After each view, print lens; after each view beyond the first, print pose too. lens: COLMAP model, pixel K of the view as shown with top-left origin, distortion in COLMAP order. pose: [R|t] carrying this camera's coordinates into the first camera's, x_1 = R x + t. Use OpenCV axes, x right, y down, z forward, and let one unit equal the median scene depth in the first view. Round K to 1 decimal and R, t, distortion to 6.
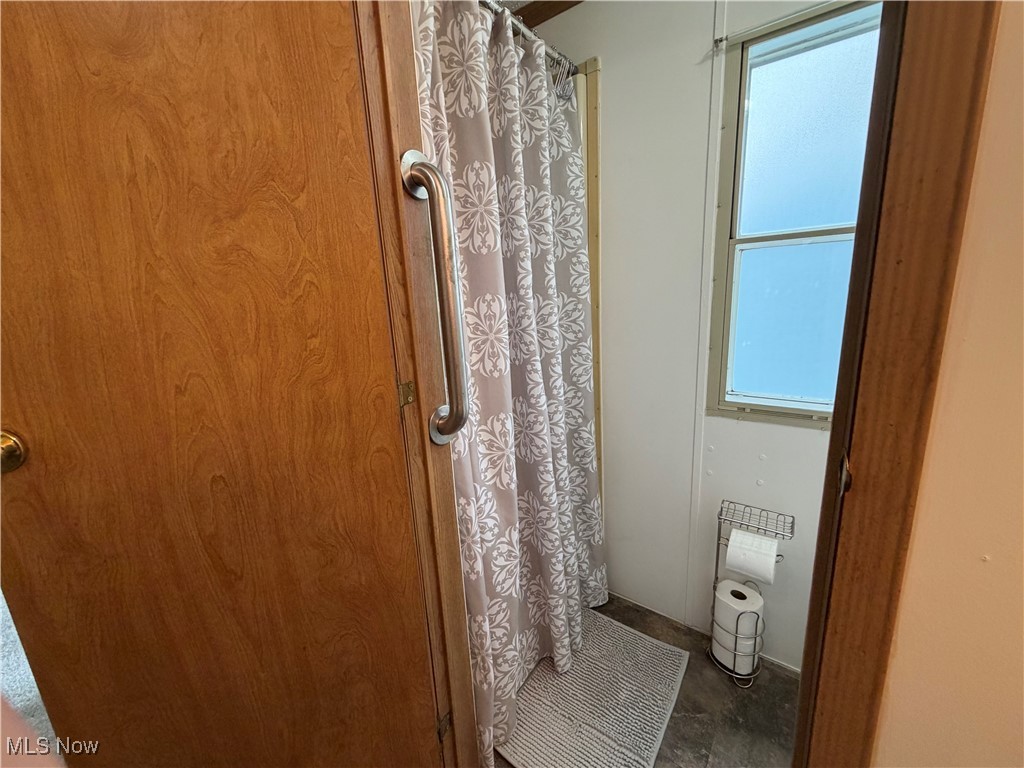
lens RADIAL K [[410.9, 0, 510.4], [0, 410.9, 384.3], [0, 0, 1]] dist [0.001468, -0.000042]
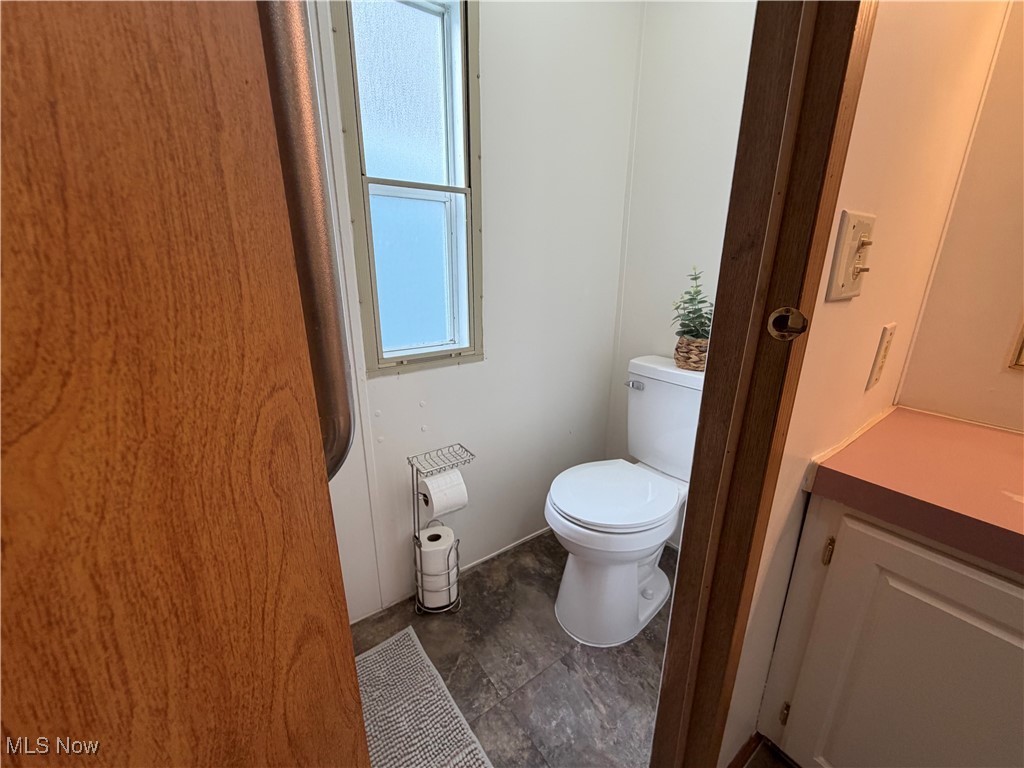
lens RADIAL K [[410.9, 0, 510.2], [0, 410.9, 382.4], [0, 0, 1]] dist [0.001468, -0.000042]
pose [[0.292610, -0.219696, 0.930652, -0.279404], [0.189212, 0.967309, 0.168859, -0.009753], [-0.937325, 0.126680, 0.324613, 0.434583]]
